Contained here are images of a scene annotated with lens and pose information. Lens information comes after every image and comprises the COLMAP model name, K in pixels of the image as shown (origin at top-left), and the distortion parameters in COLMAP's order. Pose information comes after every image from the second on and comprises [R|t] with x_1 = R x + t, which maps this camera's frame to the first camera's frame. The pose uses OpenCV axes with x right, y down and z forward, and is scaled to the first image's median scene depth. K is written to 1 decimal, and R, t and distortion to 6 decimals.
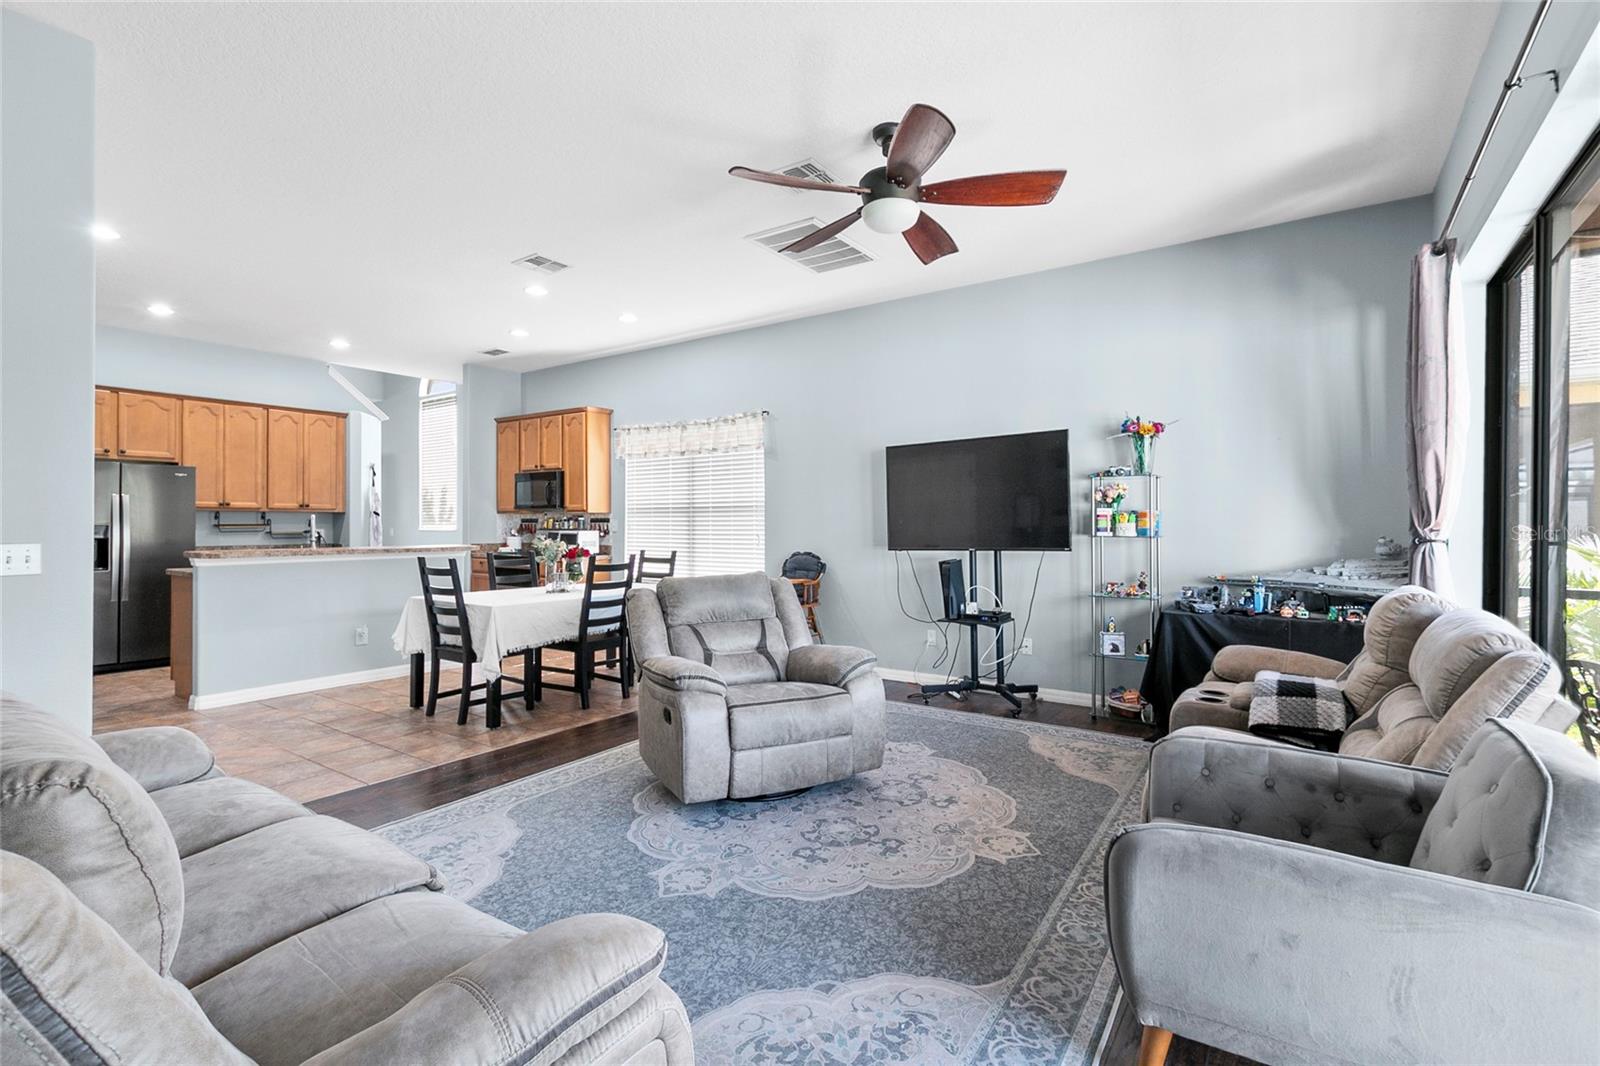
lens RADIAL K [[726.3, 0, 827.3], [0, 726.3, 536.5], [0, 0, 1]] dist [0.004292, -0.003899]
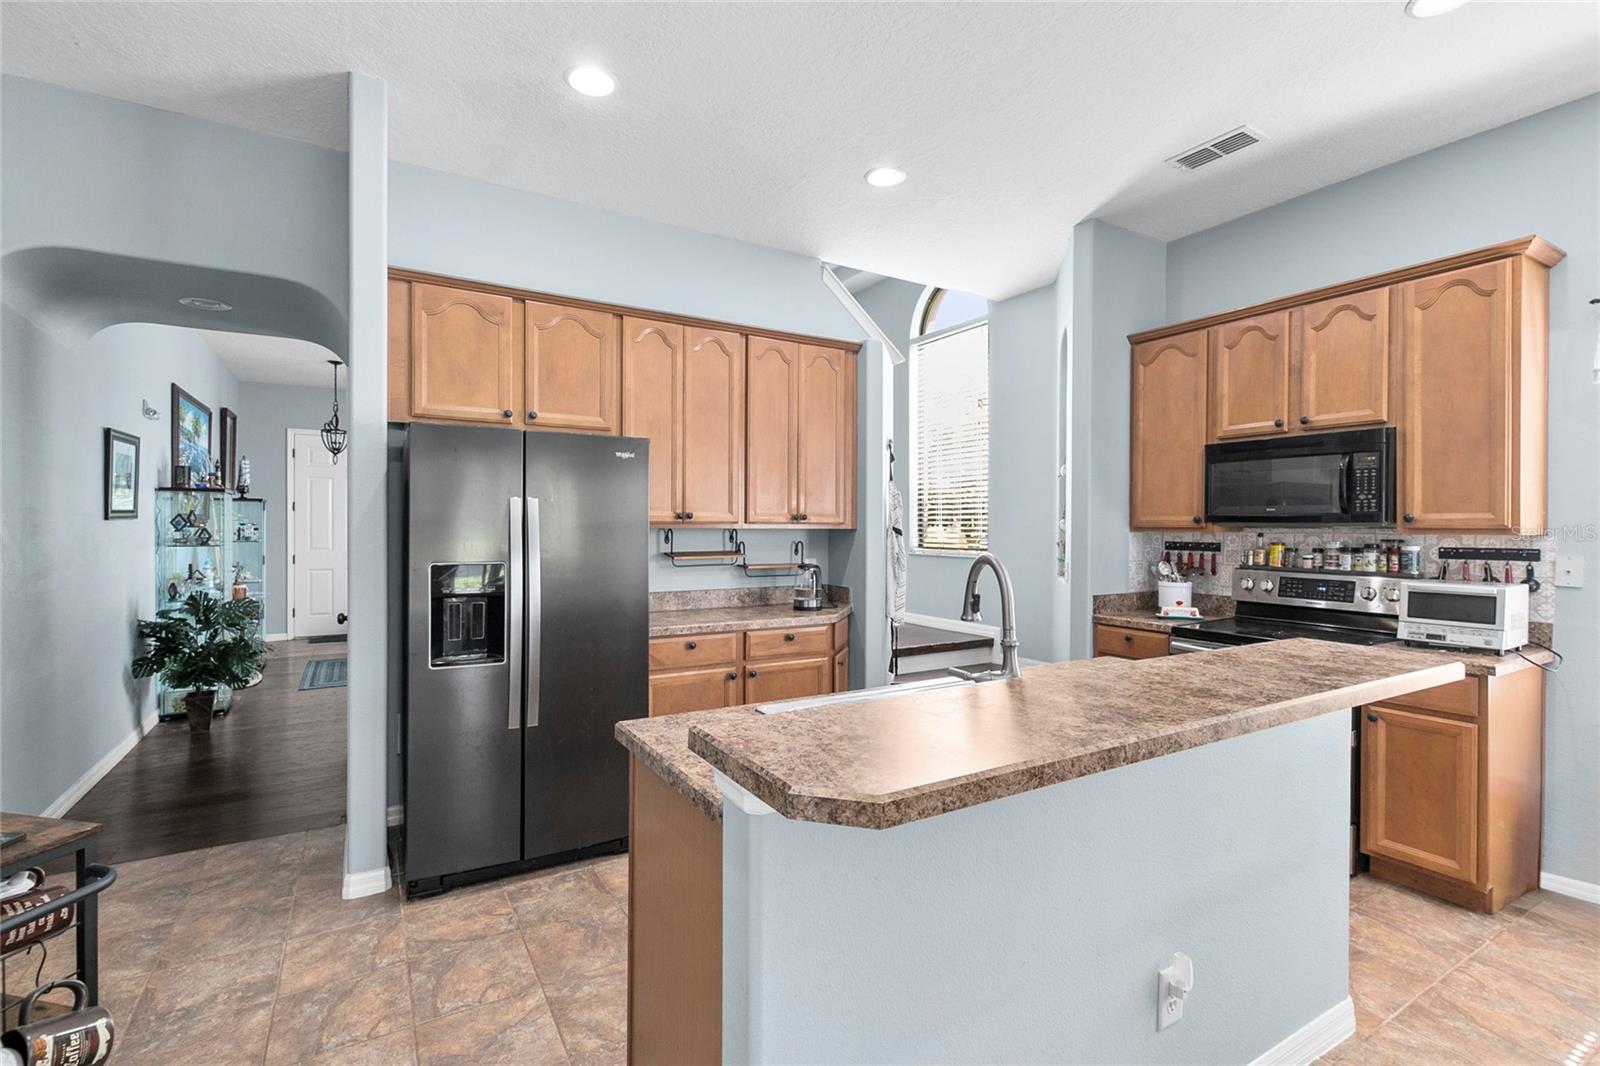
lens RADIAL K [[726.3, 0, 799.1], [0, 726.3, 530.2], [0, 0, 1]] dist [0.004292, -0.003899]
pose [[0.888806, 0.011550, -0.458138, -0.488852], [-0.014352, 0.999894, -0.002636, -0.032309], [0.458059, 0.008918, 0.888877, 0.544858]]
